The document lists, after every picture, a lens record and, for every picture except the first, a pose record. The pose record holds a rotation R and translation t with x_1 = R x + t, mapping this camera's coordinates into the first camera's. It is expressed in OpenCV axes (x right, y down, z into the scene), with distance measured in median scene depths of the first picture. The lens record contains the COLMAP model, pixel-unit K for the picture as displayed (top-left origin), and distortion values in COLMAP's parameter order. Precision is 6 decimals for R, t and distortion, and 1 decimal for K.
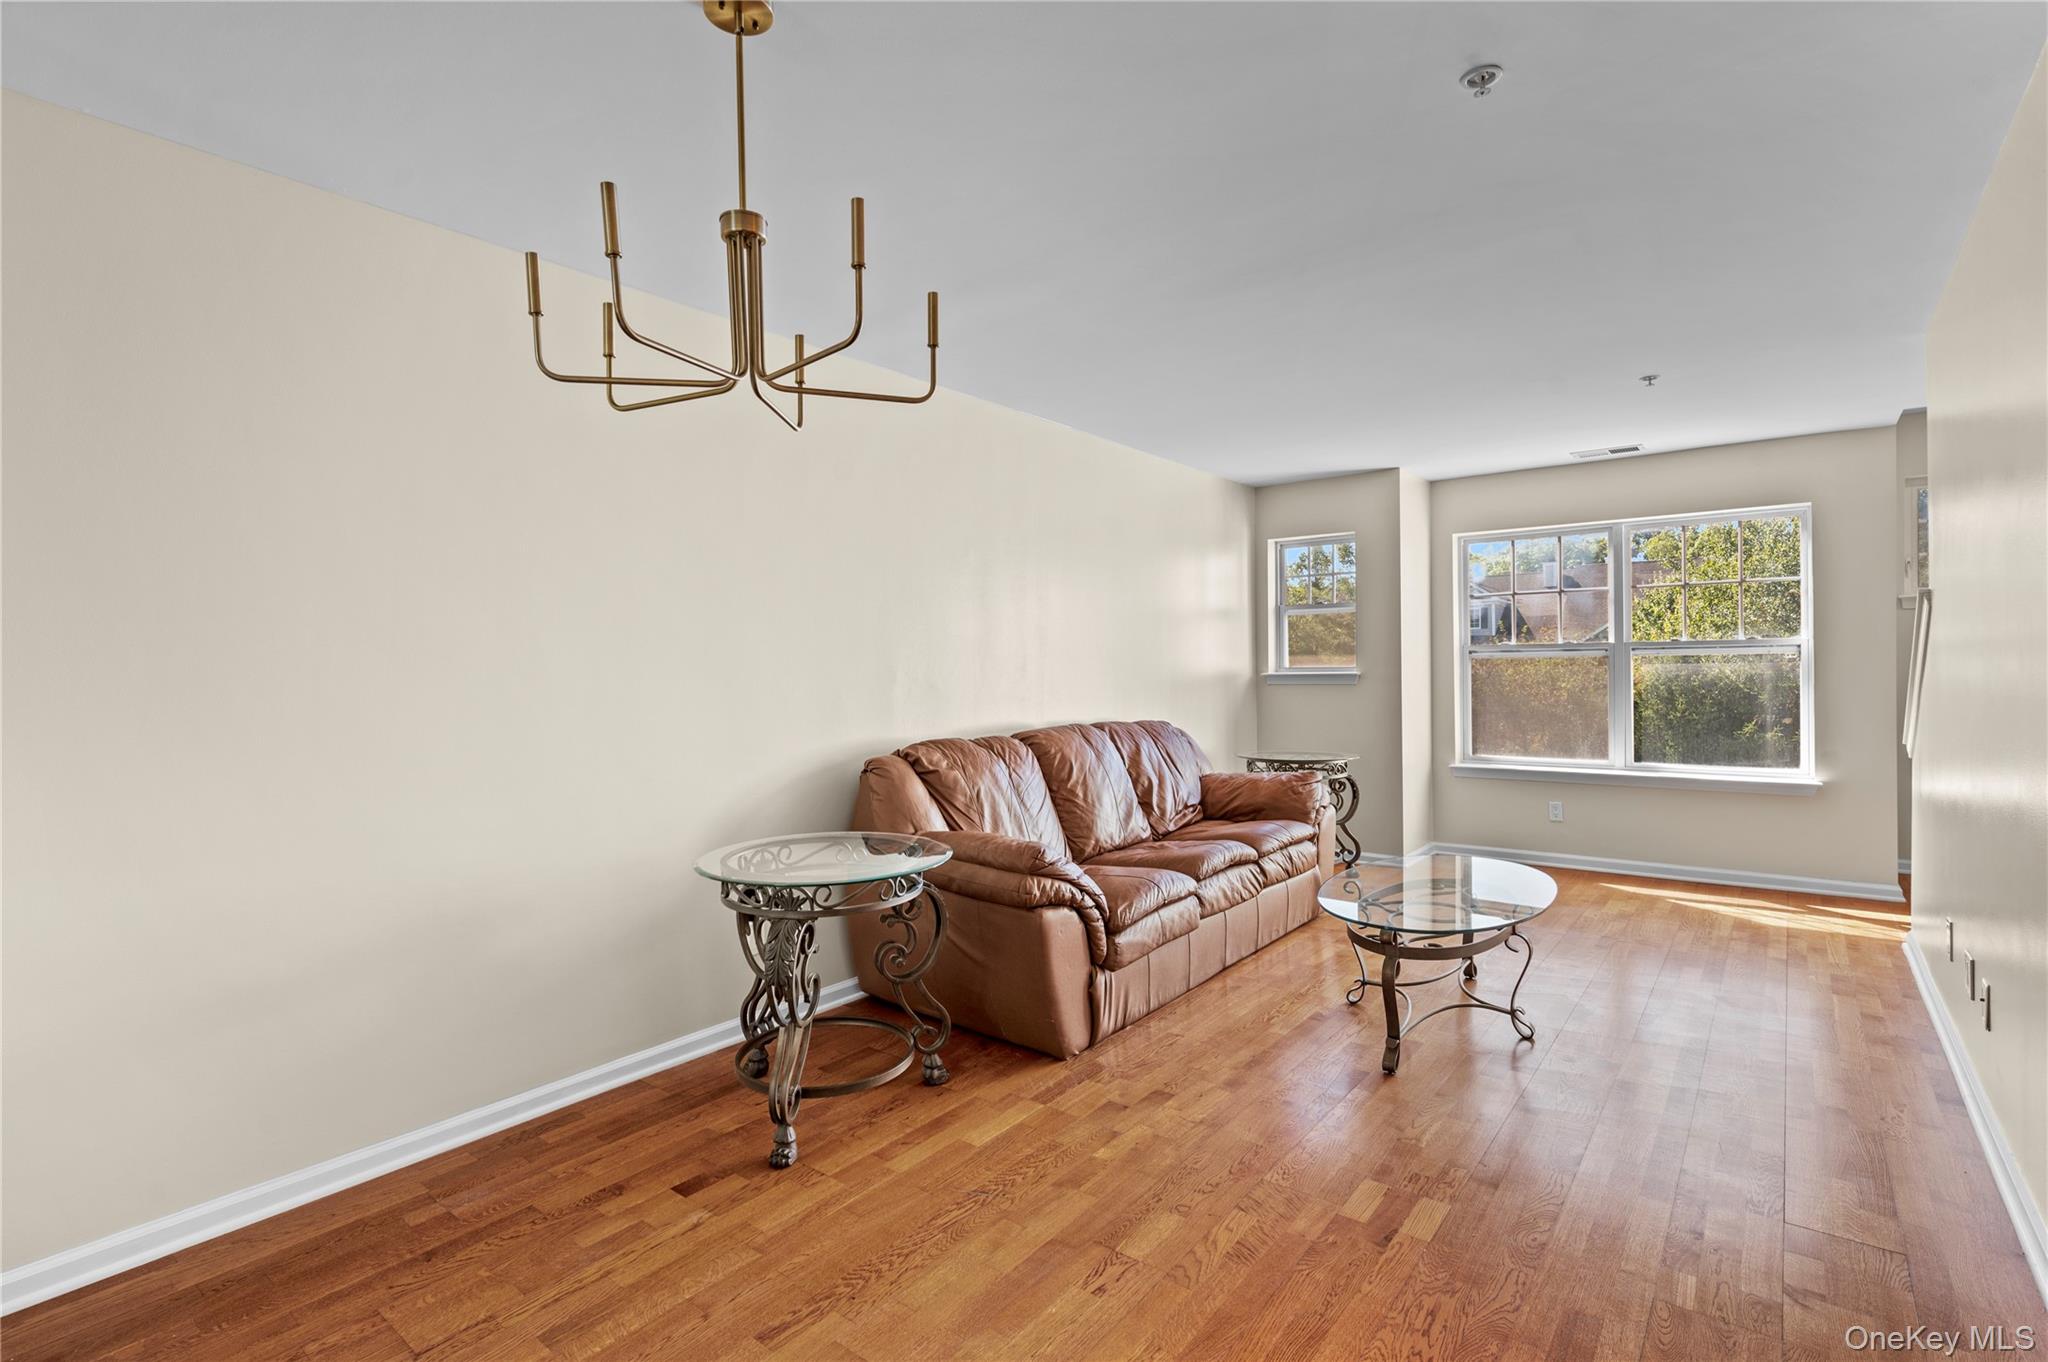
lens RADIAL K [[957.1, 0, 1027.0], [0, 957.1, 680.2], [0, 0, 1]] dist [-0.000937, 0.000198]
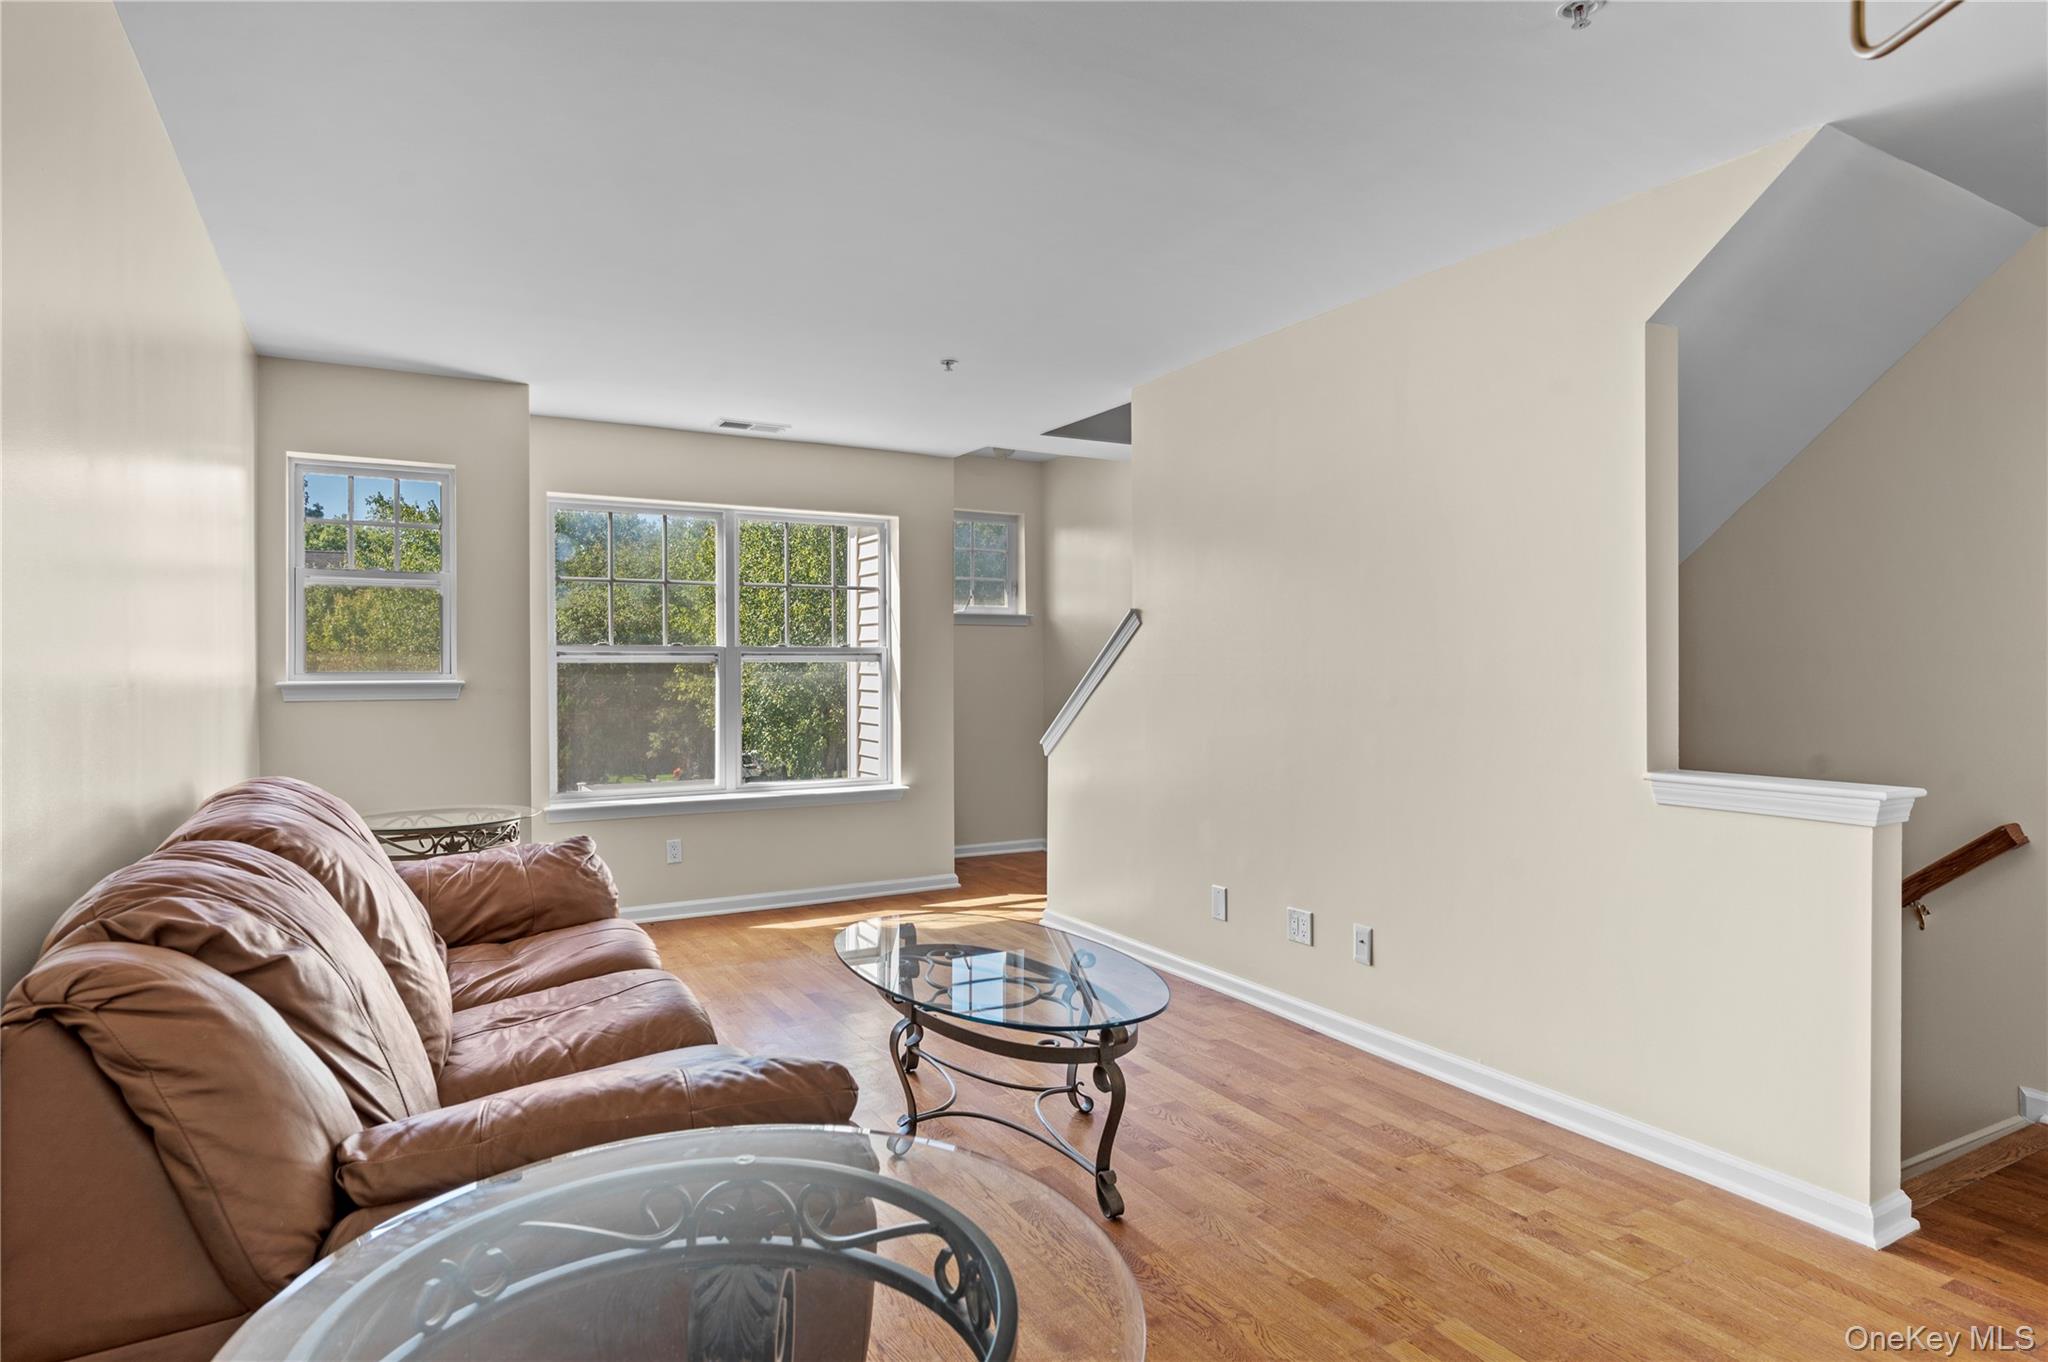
lens RADIAL K [[1138.6, 0, 1022.7], [0, 1138.6, 671.6], [0, 0, 1]] dist [0.000617, 0.000258]
pose [[0.373467, 0.007166, 0.927616, -0.239909], [0.007428, 0.999915, -0.010715, -0.003472], [-0.927614, 0.010892, 0.373382, 0.369678]]
